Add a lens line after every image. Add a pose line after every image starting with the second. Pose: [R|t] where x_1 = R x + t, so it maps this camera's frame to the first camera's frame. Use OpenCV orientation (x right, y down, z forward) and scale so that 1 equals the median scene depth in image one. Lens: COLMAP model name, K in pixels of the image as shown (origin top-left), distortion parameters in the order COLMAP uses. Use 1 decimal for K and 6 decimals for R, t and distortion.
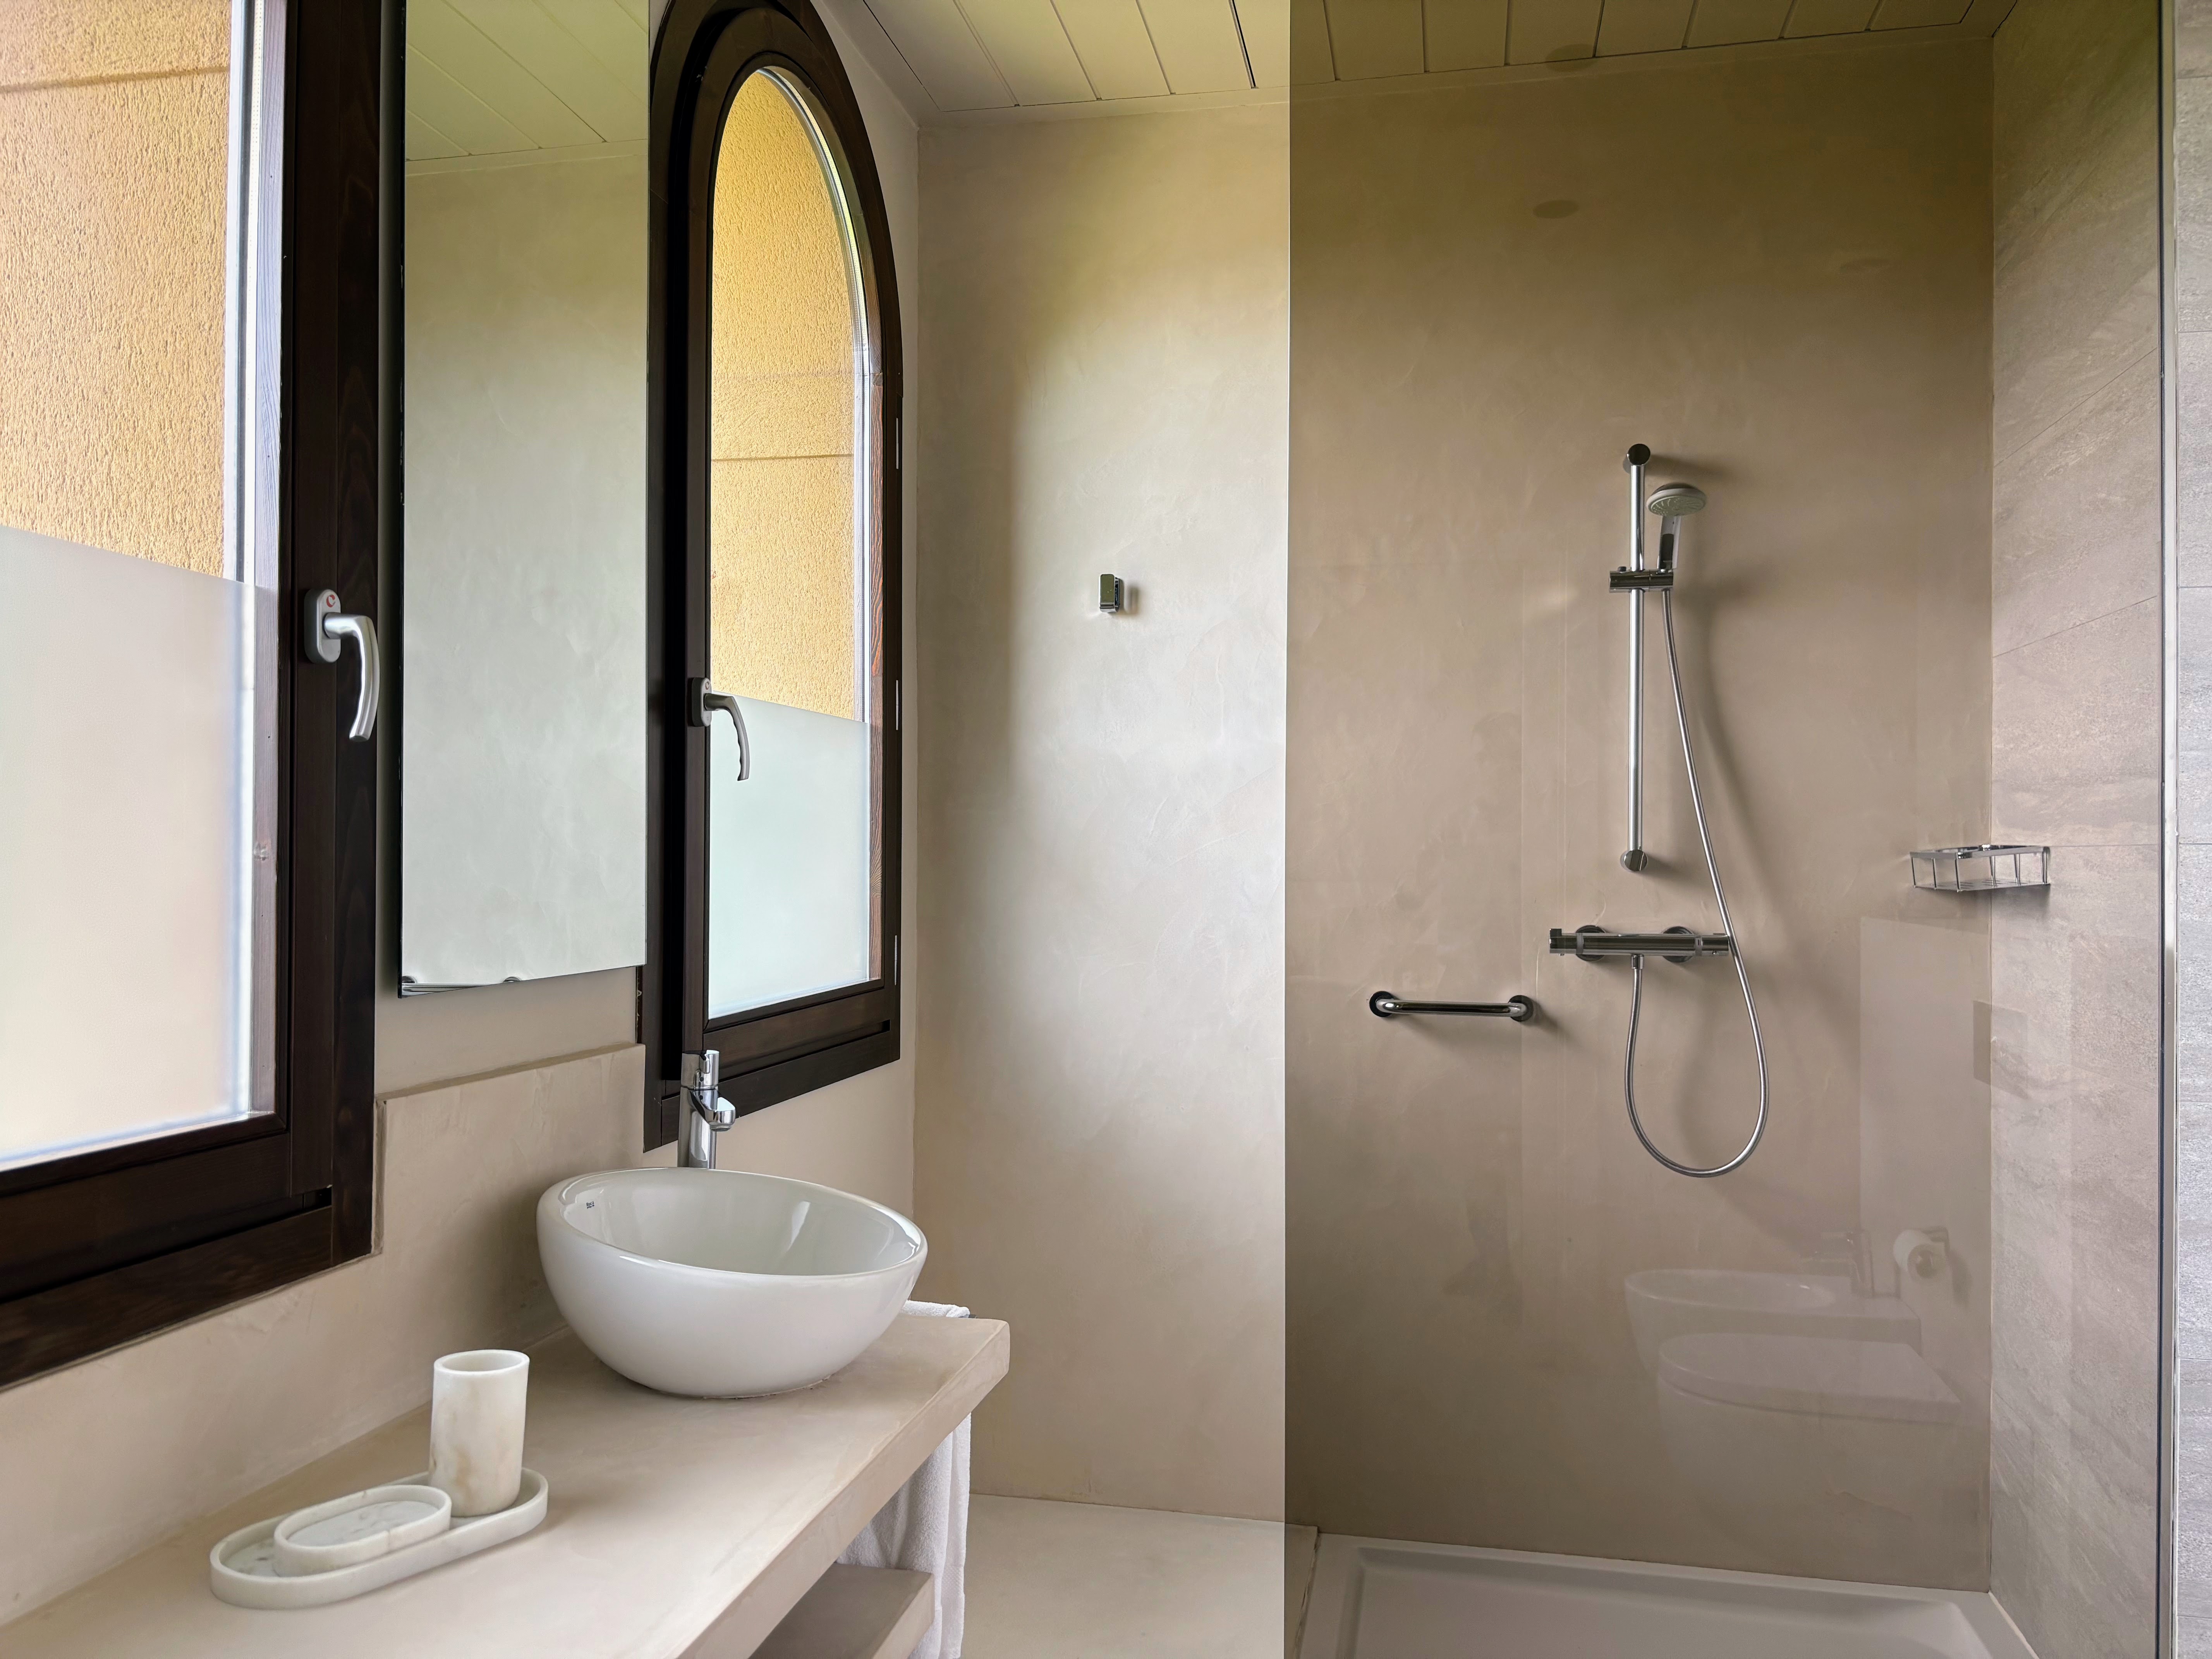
lens RADIAL K [[1676.2, 0, 1115.8], [0, 1676.2, 835.9], [0, 0, 1]] dist [0.101770, -0.136554]
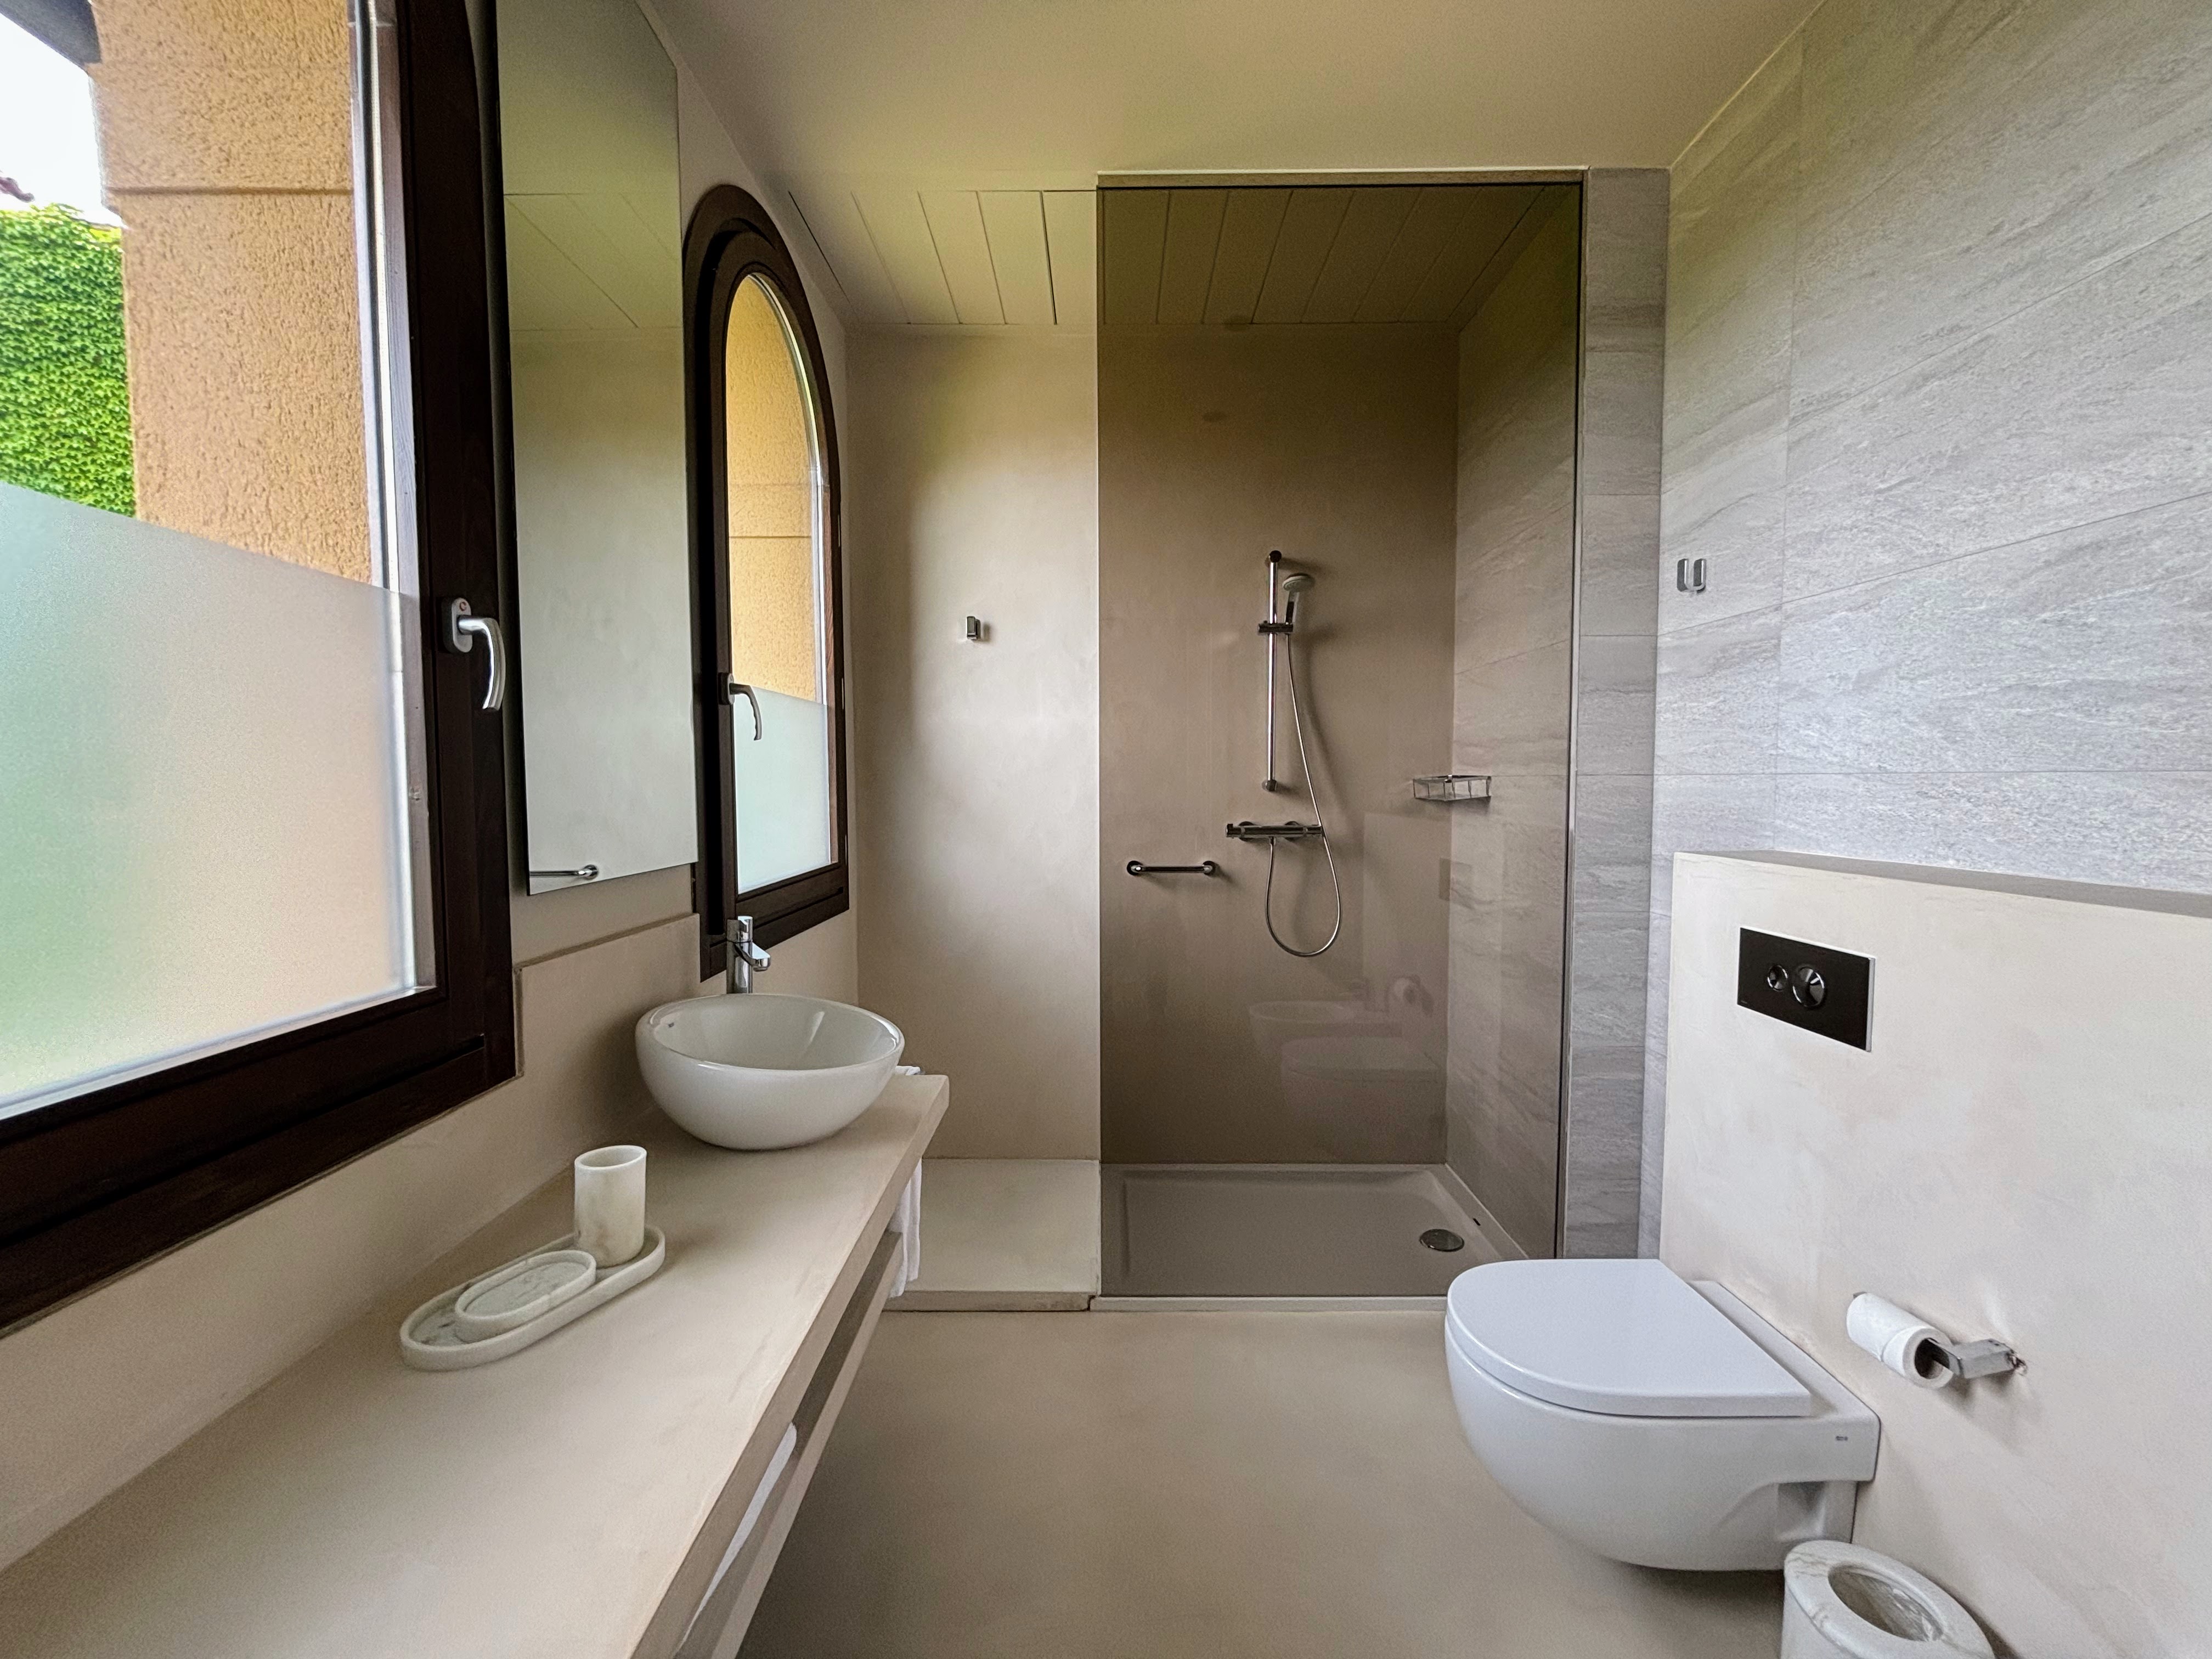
lens RADIAL K [[890.3, 0, 1102.6], [0, 890.3, 822.8], [0, 0, 1]] dist [0.029781, -0.013979]
pose [[0.981246, -0.017443, 0.191970, -0.073486], [0.006008, 0.998181, 0.059989, -0.005304], [-0.192667, -0.057711, 0.979566, 0.137592]]
